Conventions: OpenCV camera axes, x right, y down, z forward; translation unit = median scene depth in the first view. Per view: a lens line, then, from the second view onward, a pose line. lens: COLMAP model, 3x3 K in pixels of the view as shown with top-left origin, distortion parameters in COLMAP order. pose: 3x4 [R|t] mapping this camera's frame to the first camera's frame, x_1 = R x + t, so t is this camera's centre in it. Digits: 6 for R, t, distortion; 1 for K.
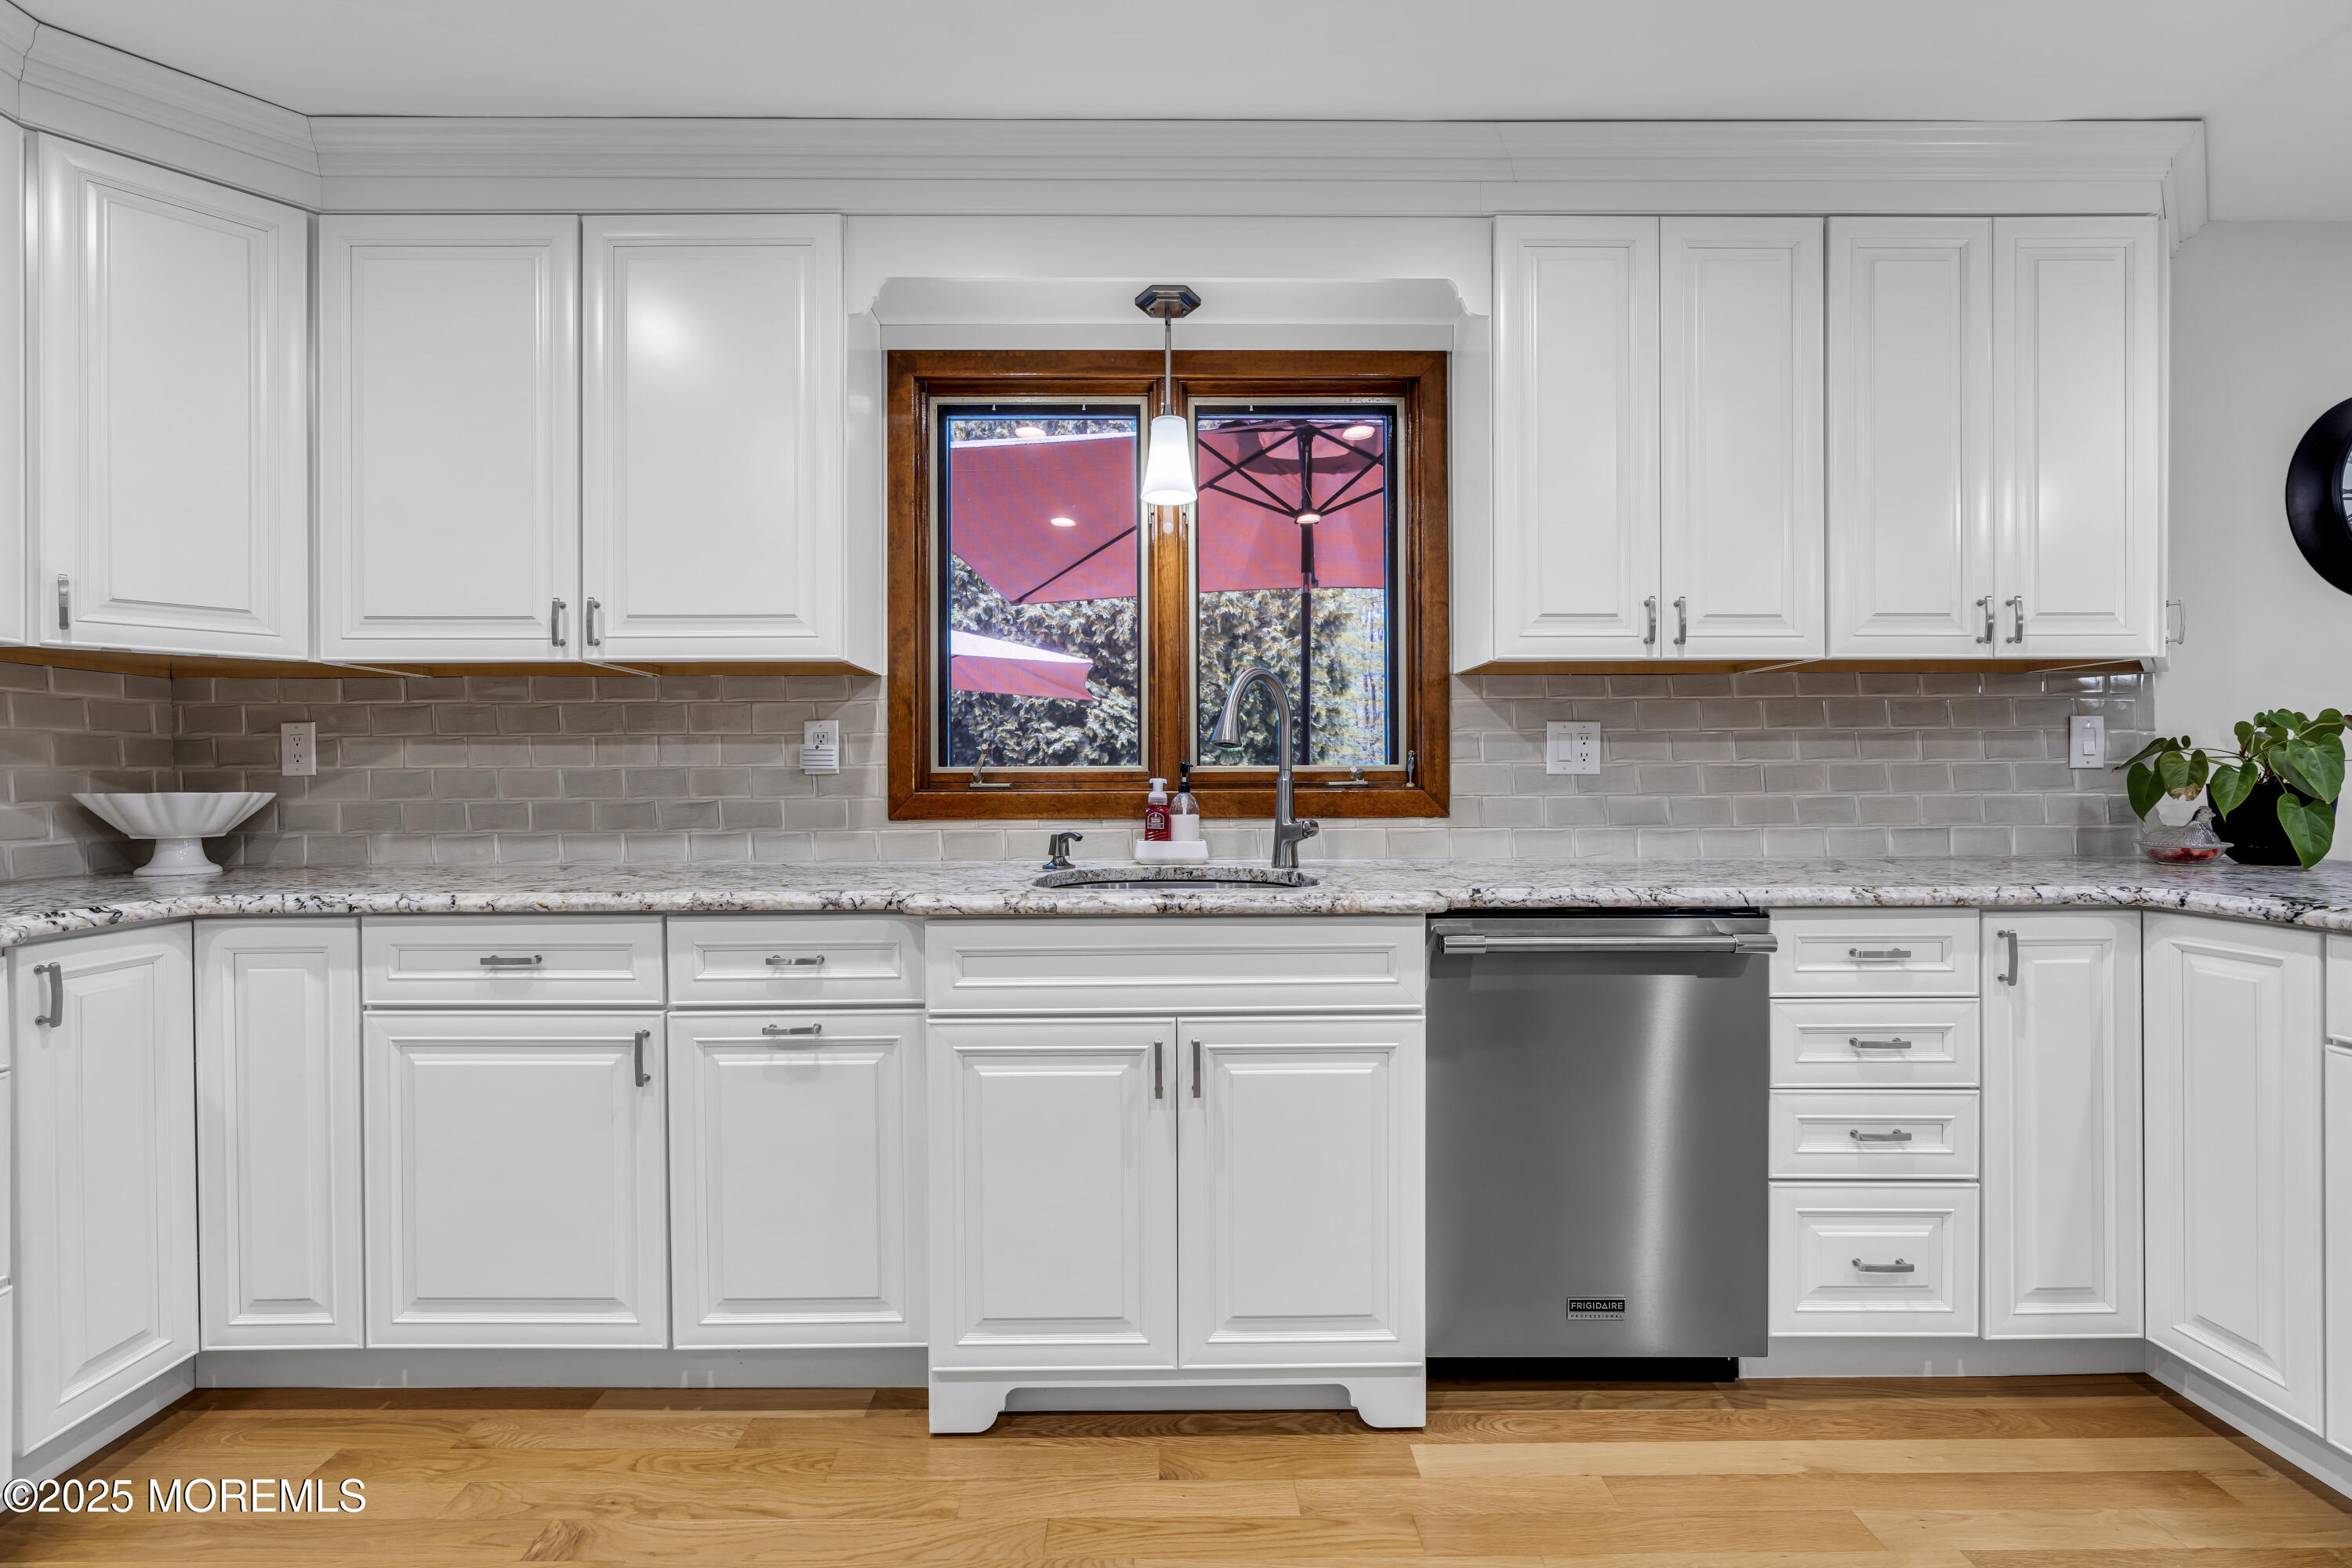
lens RADIAL K [[1051.2, 0, 1168.9], [0, 1051.2, 780.4], [0, 0, 1]] dist [-0.008640, 0.003350]
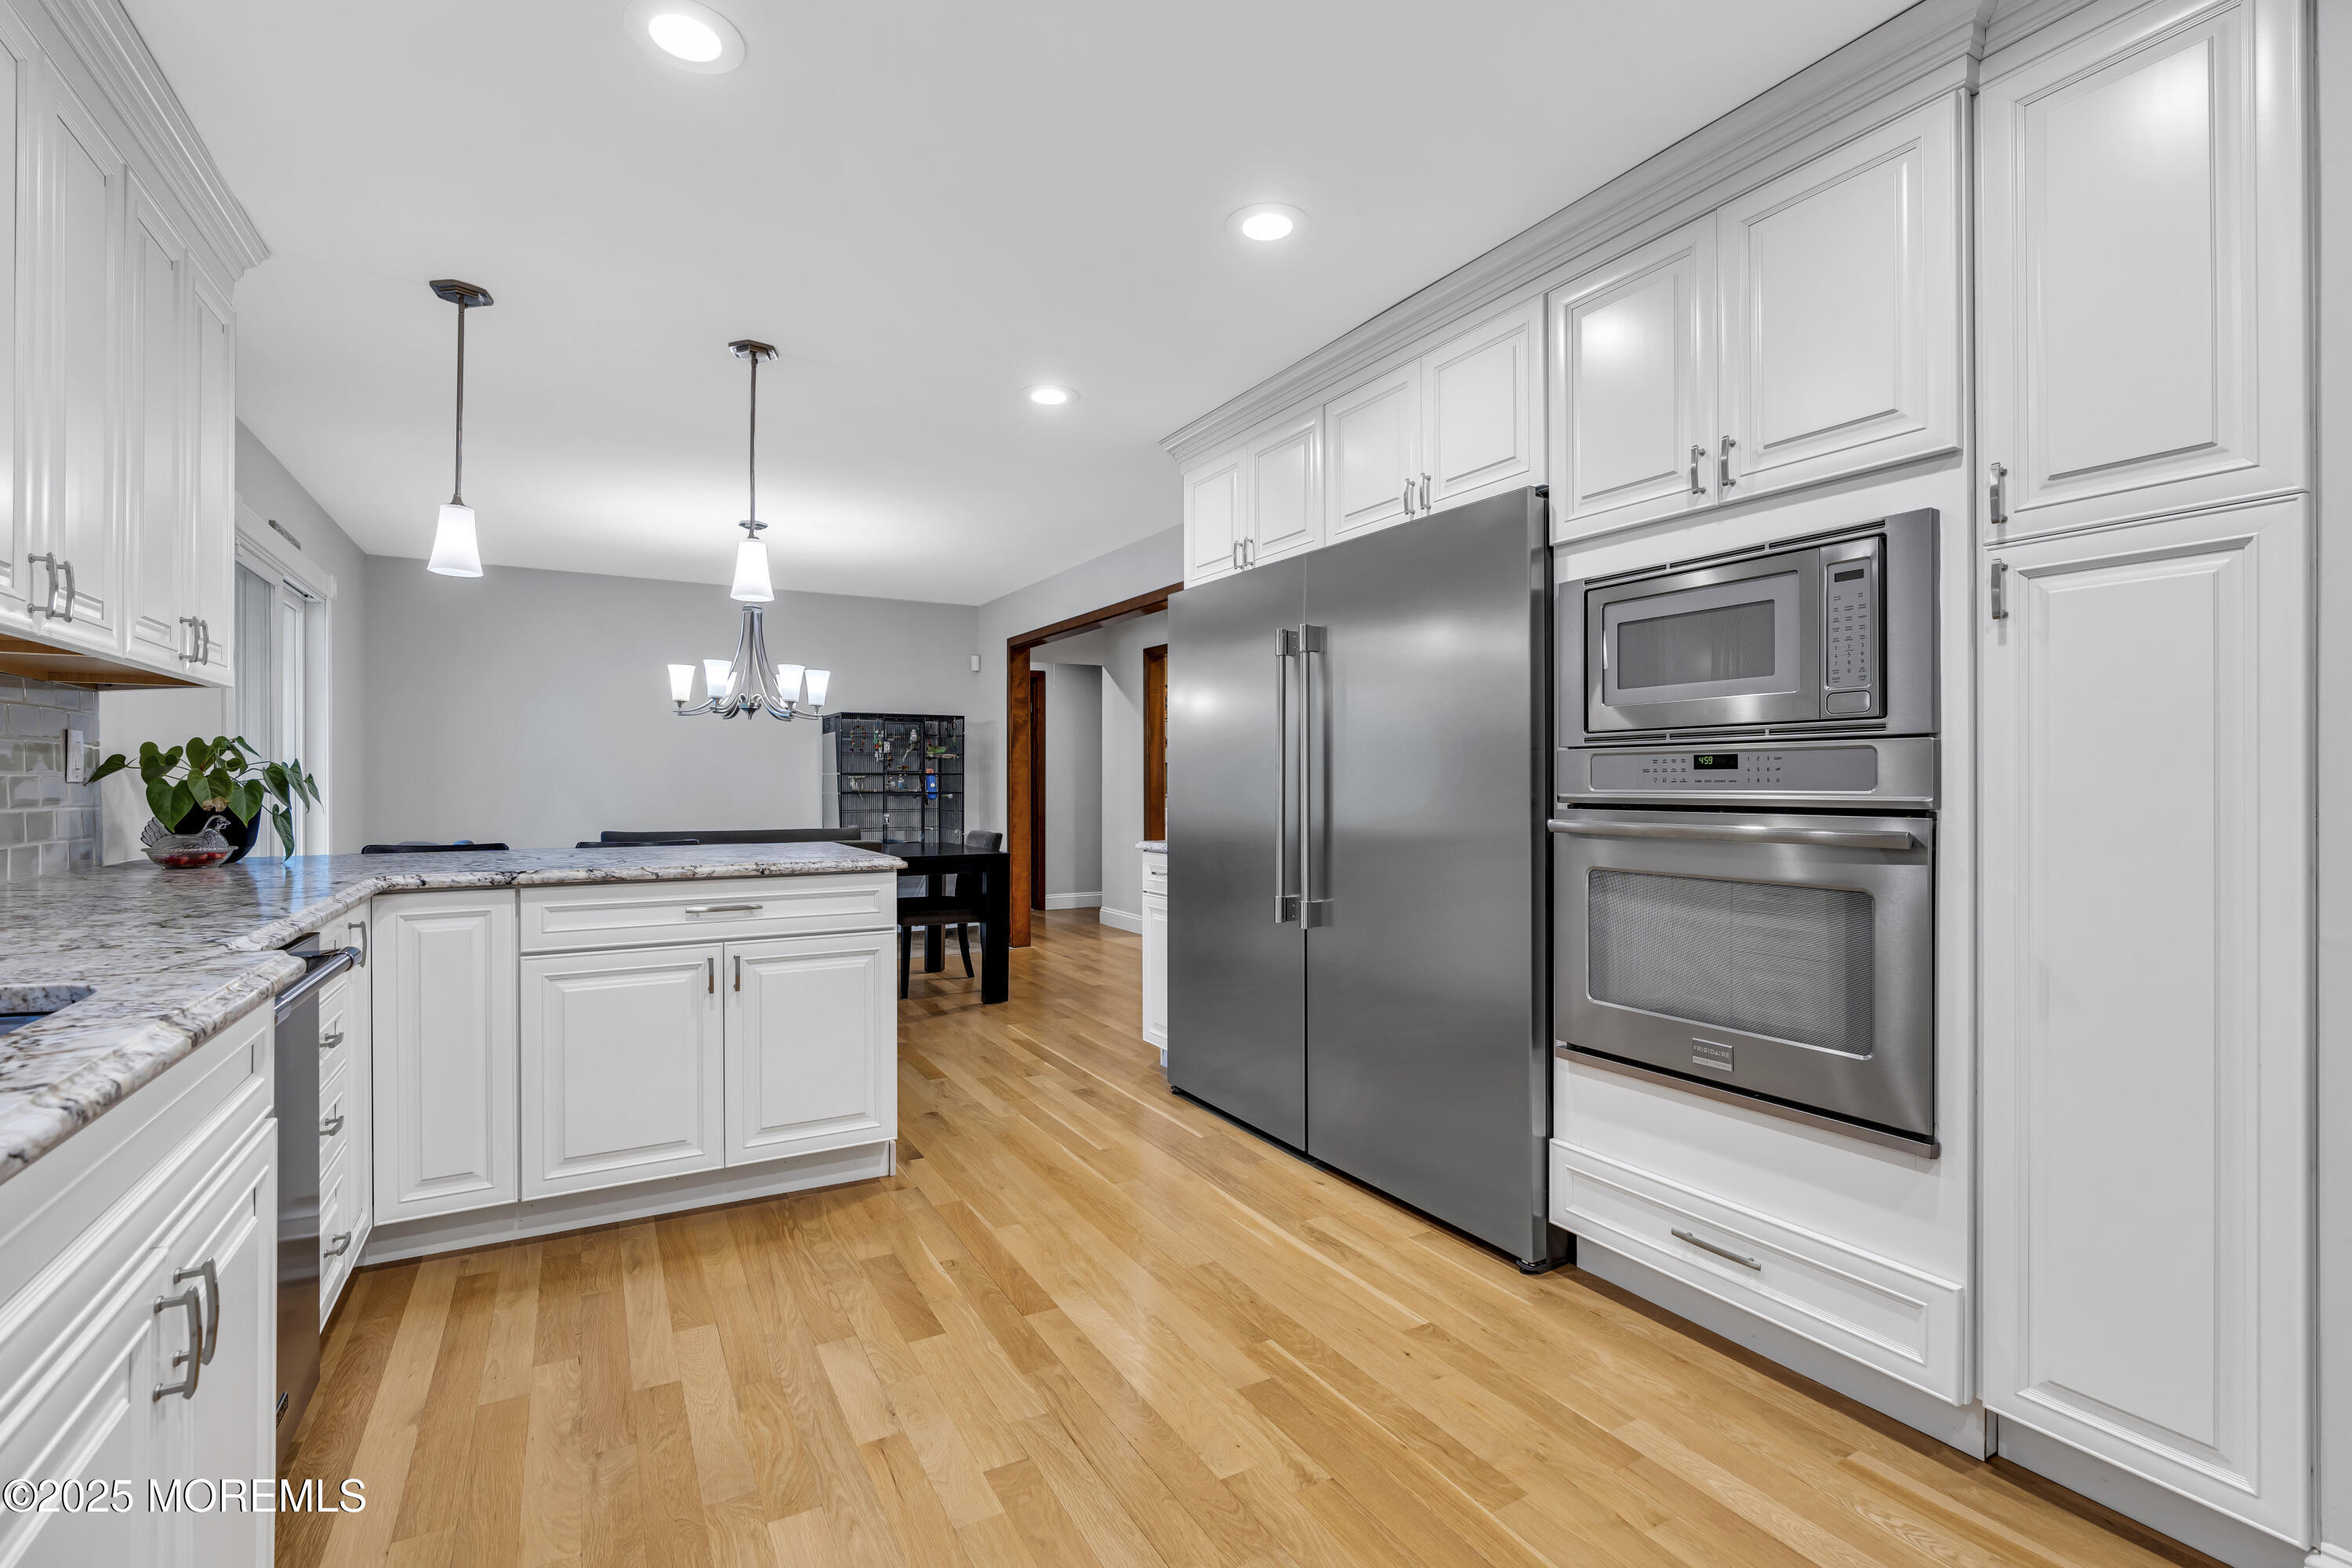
lens RADIAL K [[1051.2, 0, 1172.8], [0, 1051.2, 779.3], [0, 0, 1]] dist [-0.008640, 0.003350]
pose [[-0.489213, 0.006687, 0.872139, -0.571377], [0.001549, 0.999976, -0.006798, -0.007180], [-0.872163, -0.001975, -0.489211, 0.650241]]
